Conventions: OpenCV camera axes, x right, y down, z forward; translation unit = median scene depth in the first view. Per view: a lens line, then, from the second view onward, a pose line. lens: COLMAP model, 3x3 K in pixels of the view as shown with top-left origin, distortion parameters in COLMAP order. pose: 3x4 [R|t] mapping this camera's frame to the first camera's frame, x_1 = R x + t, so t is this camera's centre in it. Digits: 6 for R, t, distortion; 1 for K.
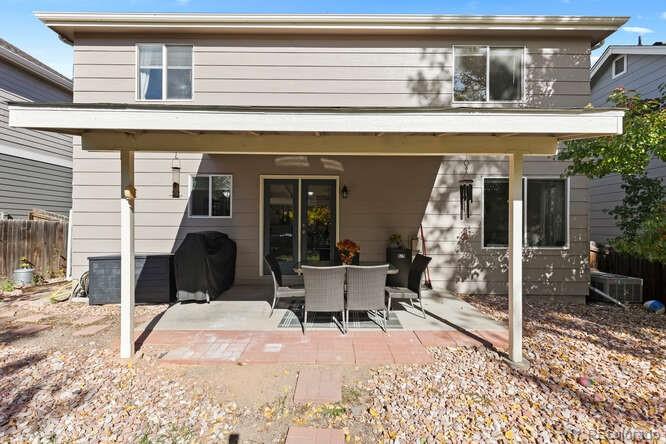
lens RADIAL K [[314.7, 0, 333.0], [0, 314.7, 229.5], [0, 0, 1]] dist [-0.001239, -0.000147]
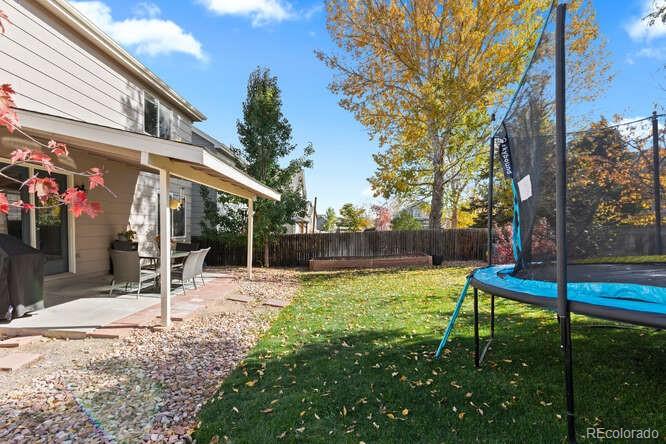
lens RADIAL K [[308.5, 0, 336.1], [0, 308.5, 237.0], [0, 0, 1]] dist [0.002124, 0.000283]
pose [[0.004819, -0.031441, 0.999494, -0.973321], [-0.015139, 0.999389, 0.031511, -0.006618], [-0.999874, -0.015283, 0.004340, 0.160965]]
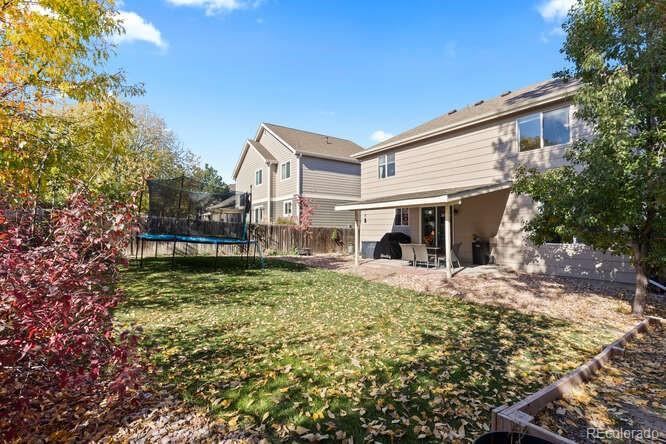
lens RADIAL K [[302.8, 0, 333.3], [0, 302.8, 226.9], [0, 0, 1]] dist [0.002587, 0.000341]
pose [[0.601405, -0.010805, -0.798872, 1.064764], [-0.002562, 0.999877, -0.015452, 0.001930], [0.798940, 0.011340, 0.601303, -0.709427]]
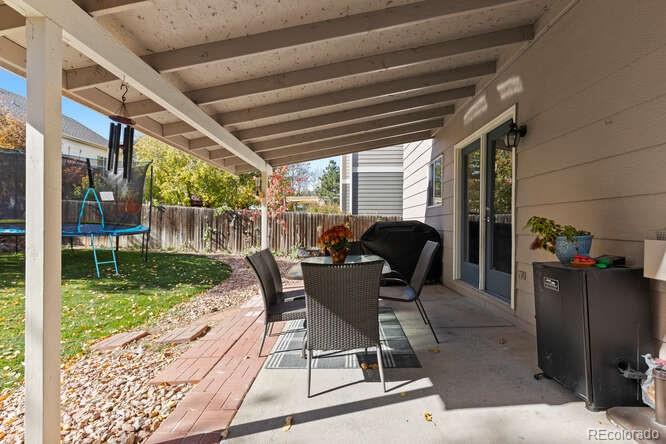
lens RADIAL K [[293.1, 0, 333.2], [0, 293.1, 225.3], [0, 0, 1]] dist [0.001540, 0.000113]
pose [[-0.023593, -0.004016, -0.999714, 0.495388], [-0.012604, 0.999914, -0.003719, 0.027343], [0.999642, 0.012512, -0.023642, 0.733270]]
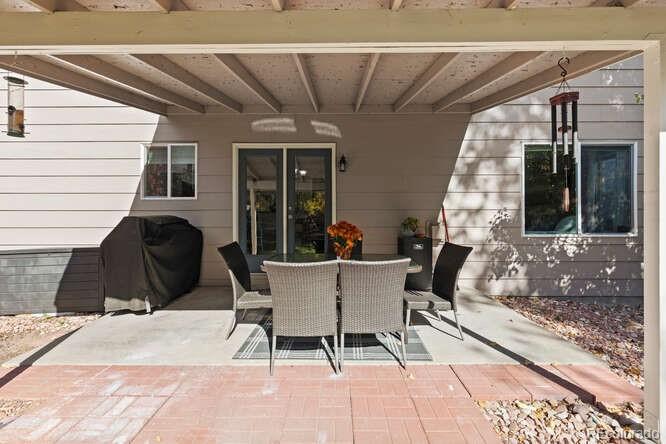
lens RADIAL K [[302.8, 0, 333.3], [0, 302.8, 226.9], [0, 0, 1]] dist [0.002587, 0.000341]
pose [[0.999860, -0.008565, -0.014368, 0.024554], [0.008691, 0.999924, 0.008748, 0.028059], [0.014292, -0.008871, 0.999859, 0.262961]]
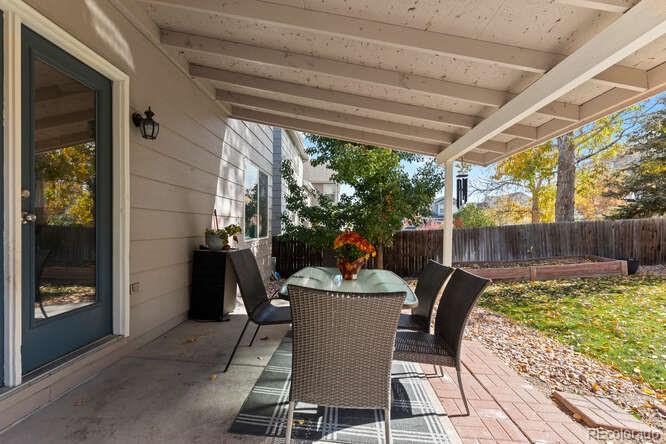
lens RADIAL K [[302.8, 0, 333.3], [0, 302.8, 226.9], [0, 0, 1]] dist [0.002587, 0.000341]
pose [[0.025511, -0.007020, 0.999650, -0.355526], [-0.001296, 0.999974, 0.007055, 0.015395], [-0.999674, -0.001475, 0.025501, 0.742544]]
